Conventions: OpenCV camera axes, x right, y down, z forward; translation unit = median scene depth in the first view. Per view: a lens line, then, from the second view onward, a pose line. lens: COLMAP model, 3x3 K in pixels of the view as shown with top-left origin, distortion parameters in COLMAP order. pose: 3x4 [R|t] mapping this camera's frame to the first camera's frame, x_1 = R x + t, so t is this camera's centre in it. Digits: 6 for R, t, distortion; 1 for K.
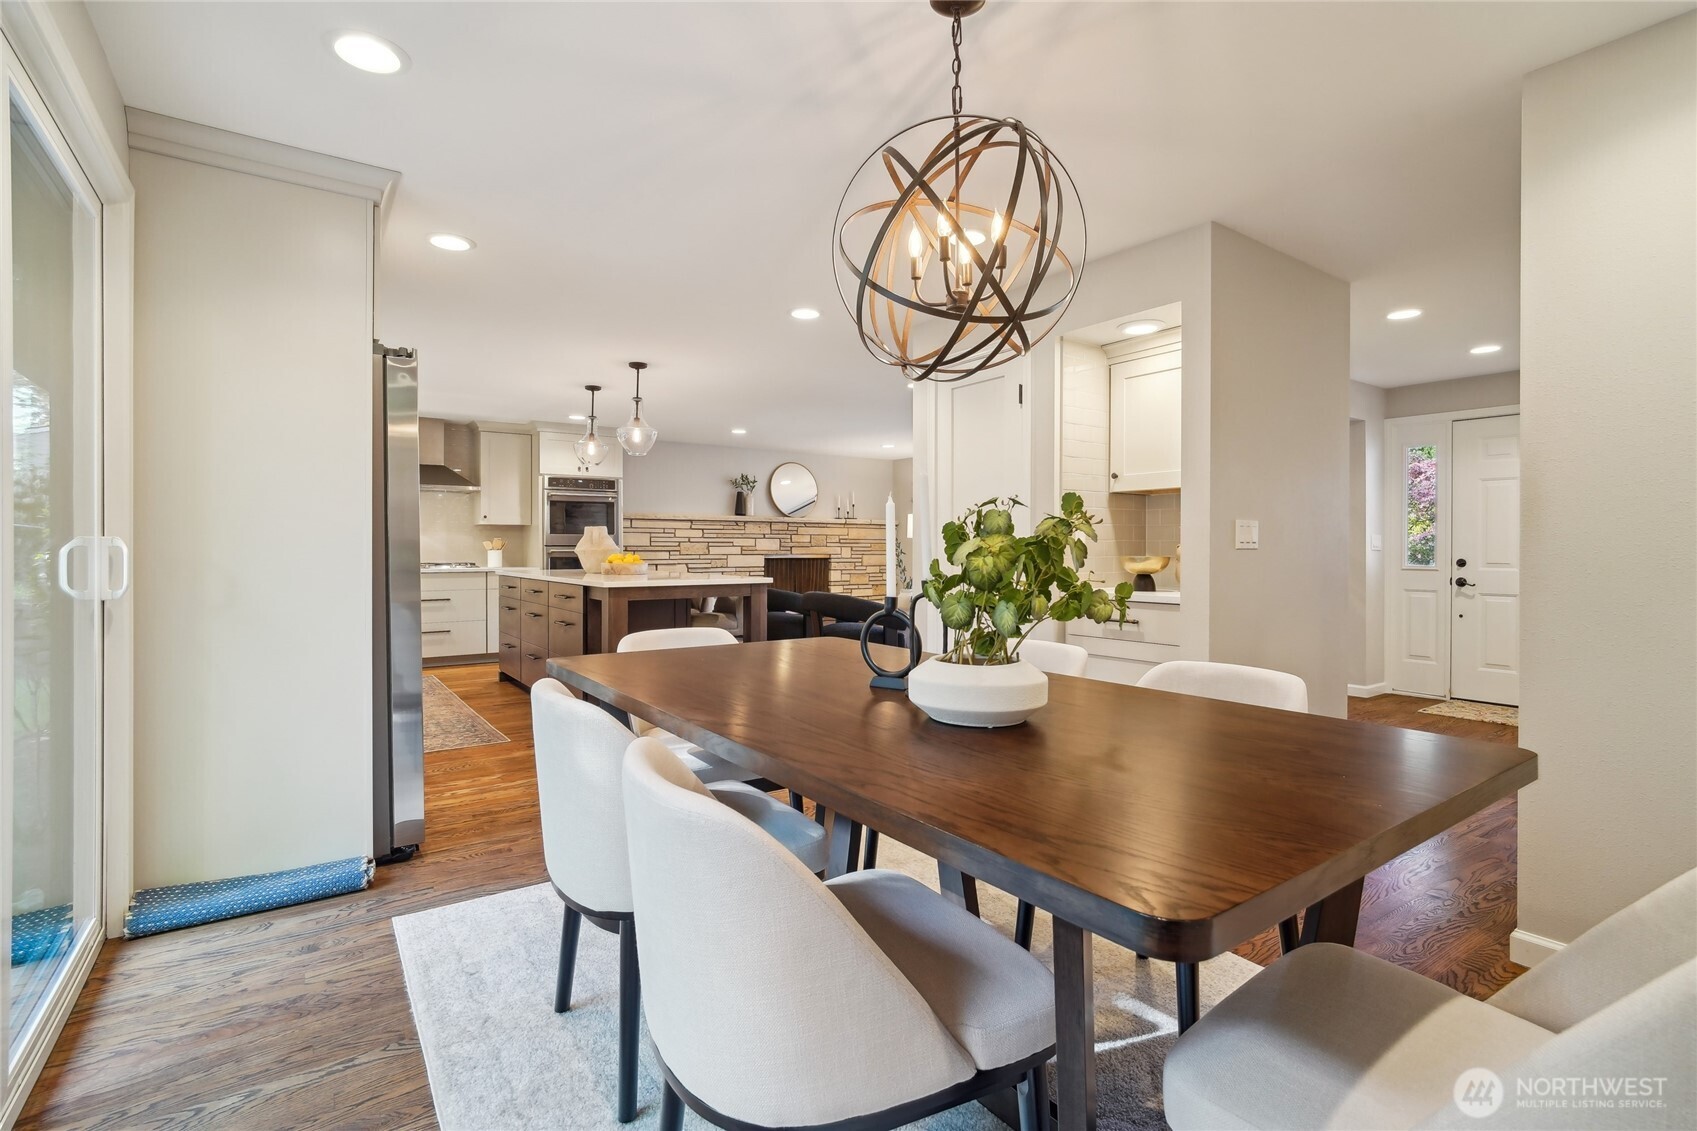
lens RADIAL K [[796.5, 0, 858.7], [0, 796.5, 558.4], [0, 0, 1]] dist [-0.014120, 0.006018]
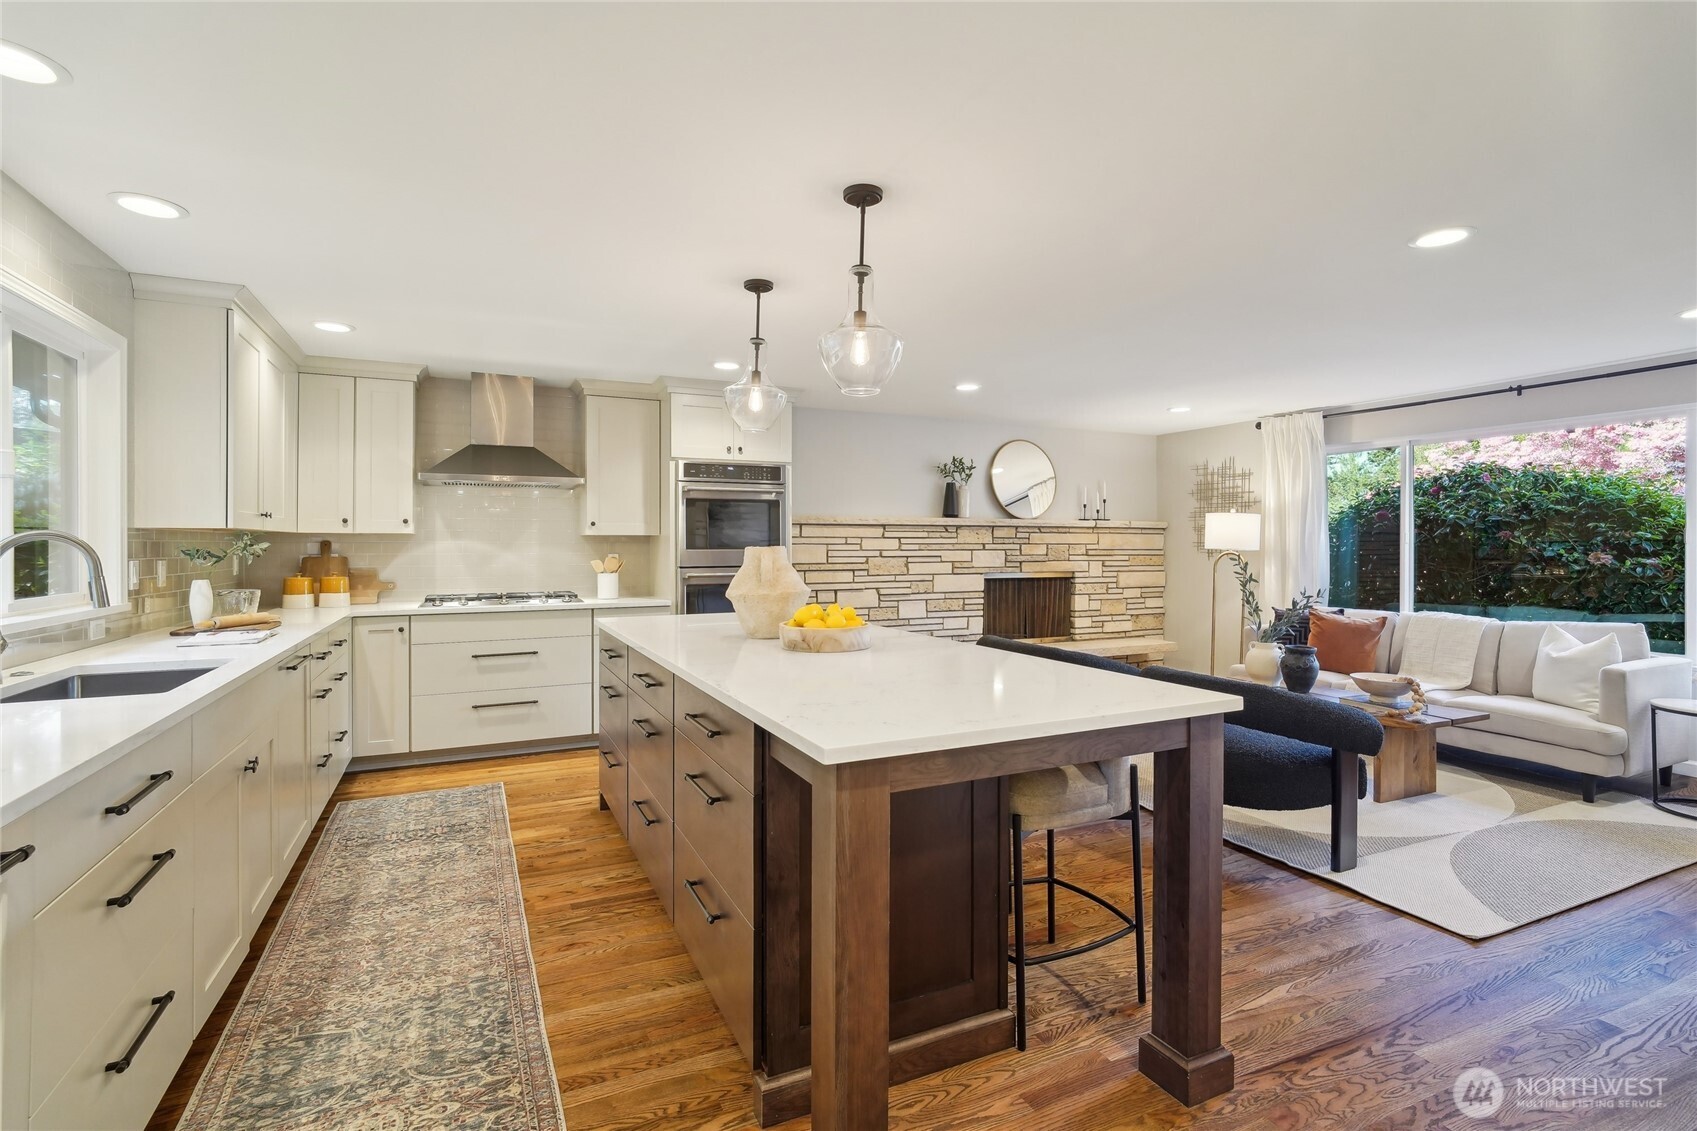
lens RADIAL K [[796.5, 0, 852.4], [0, 796.5, 547.2], [0, 0, 1]] dist [-0.014120, 0.006018]
pose [[0.984887, -0.001443, -0.173191, -0.135449], [-0.000242, 0.999953, -0.009711, -0.025360], [0.173197, 0.009606, 0.984840, 0.365960]]
